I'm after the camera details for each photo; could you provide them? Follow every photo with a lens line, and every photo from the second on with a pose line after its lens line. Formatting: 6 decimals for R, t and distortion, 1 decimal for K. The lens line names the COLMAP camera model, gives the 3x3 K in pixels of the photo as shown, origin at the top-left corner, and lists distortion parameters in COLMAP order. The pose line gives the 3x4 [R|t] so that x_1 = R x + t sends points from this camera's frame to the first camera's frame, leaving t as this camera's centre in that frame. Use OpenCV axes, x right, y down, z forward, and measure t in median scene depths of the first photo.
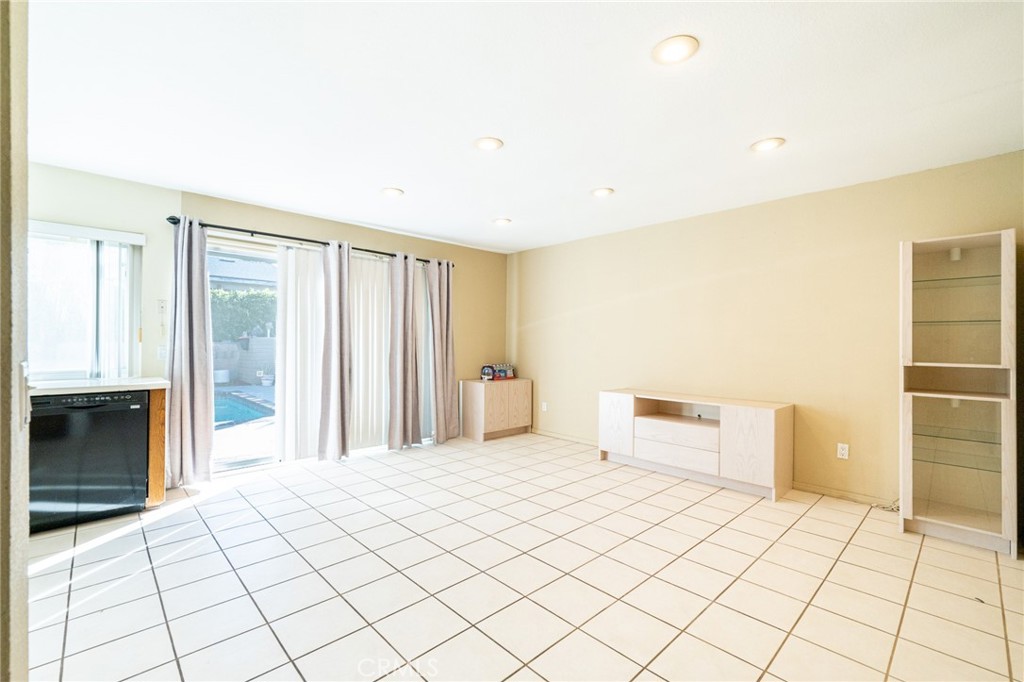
lens RADIAL K [[426.8, 0, 516.5], [0, 426.8, 342.6], [0, 0, 1]] dist [-0.001020, -0.000801]
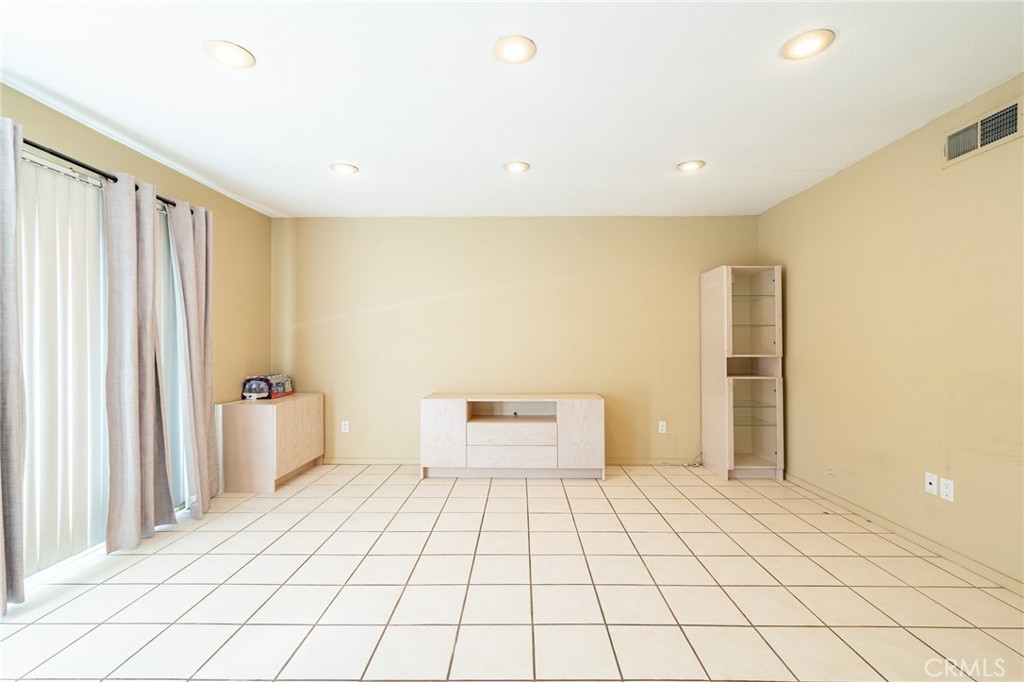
lens RADIAL K [[426.8, 0, 513.4], [0, 426.8, 344.0], [0, 0, 1]] dist [-0.001020, -0.000801]
pose [[0.718235, -0.009212, 0.695739, -0.303252], [0.007359, 0.999957, 0.005642, -0.000349], [-0.695762, 0.001068, 0.718272, 0.289884]]
